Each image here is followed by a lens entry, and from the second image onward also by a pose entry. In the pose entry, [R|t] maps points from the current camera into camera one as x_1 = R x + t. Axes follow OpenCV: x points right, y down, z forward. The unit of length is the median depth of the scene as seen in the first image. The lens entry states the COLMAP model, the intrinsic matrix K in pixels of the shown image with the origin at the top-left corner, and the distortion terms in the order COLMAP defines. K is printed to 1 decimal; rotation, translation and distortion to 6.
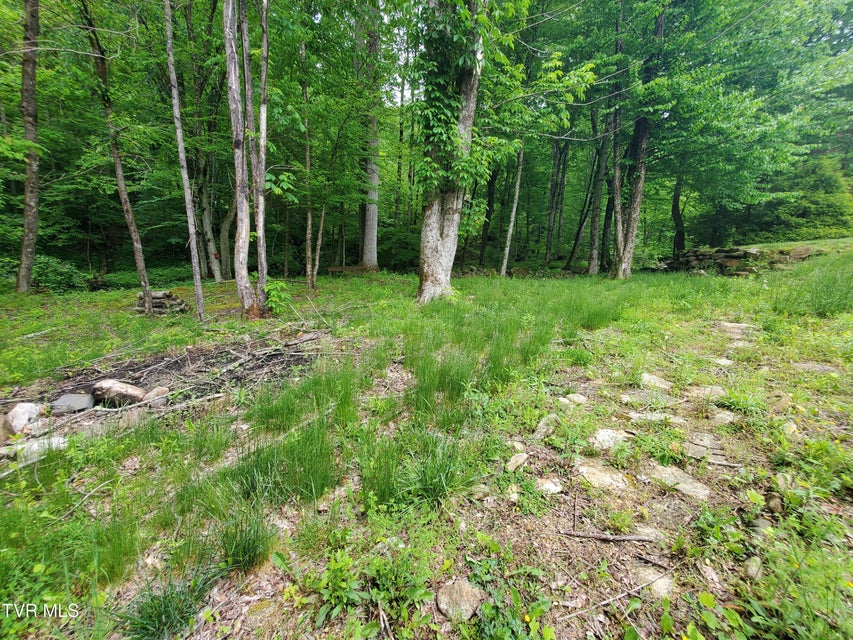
lens RADIAL K [[336.6, 0, 426.4], [0, 336.6, 319.5], [0, 0, 1]] dist [0.002544, -0.002016]
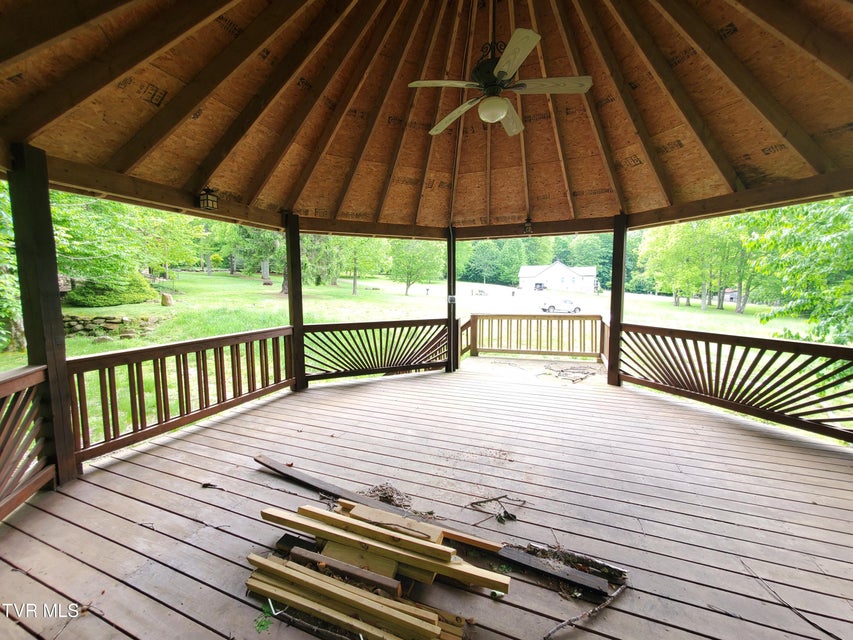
lens RADIAL K [[336.6, 0, 426.1], [0, 336.6, 318.2], [0, 0, 1]] dist [0.002544, -0.002016]
pose [[-0.159643, -0.127932, 0.978850, -1.430753], [0.141807, 0.978311, 0.150989, -0.399918], [-0.976937, 0.162912, -0.138039, -0.339777]]
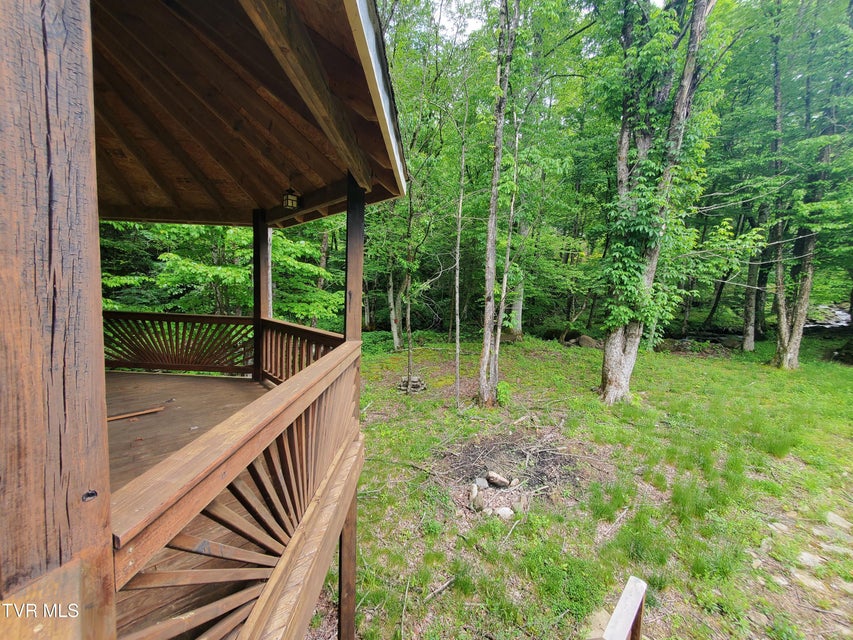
lens RADIAL K [[336.6, 0, 425.9], [0, 336.6, 318.9], [0, 0, 1]] dist [0.002544, -0.002016]
pose [[0.962991, 0.019718, -0.268811, -0.423681], [-0.037883, 0.997322, -0.062555, -0.319409], [0.266858, 0.070423, 0.961160, -0.598508]]
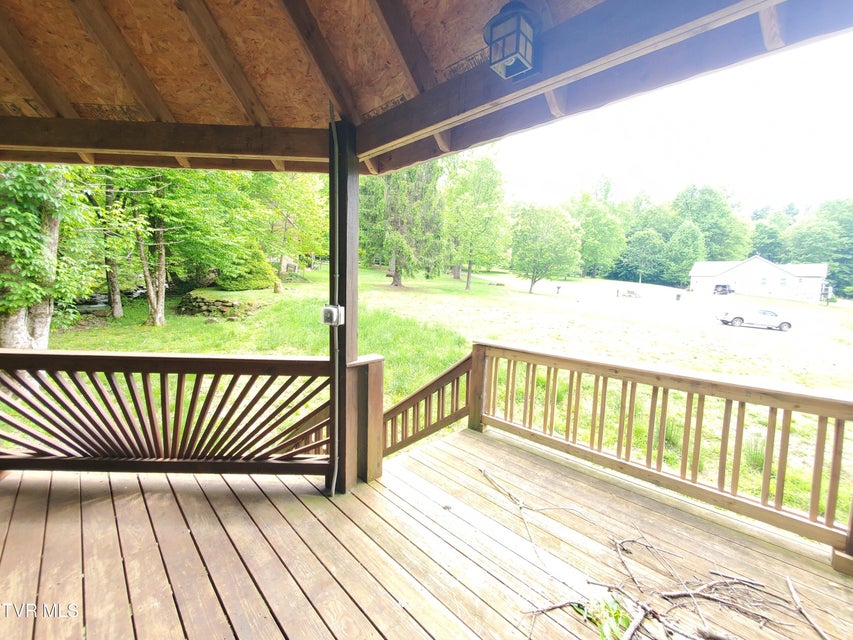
lens RADIAL K [[336.6, 0, 426.3], [0, 336.6, 317.4], [0, 0, 1]] dist [0.002544, -0.002016]
pose [[0.240722, -0.136828, 0.960901, -0.873483], [0.120615, 0.986556, 0.110266, -0.329343], [-0.963071, 0.089356, 0.253989, -0.714402]]
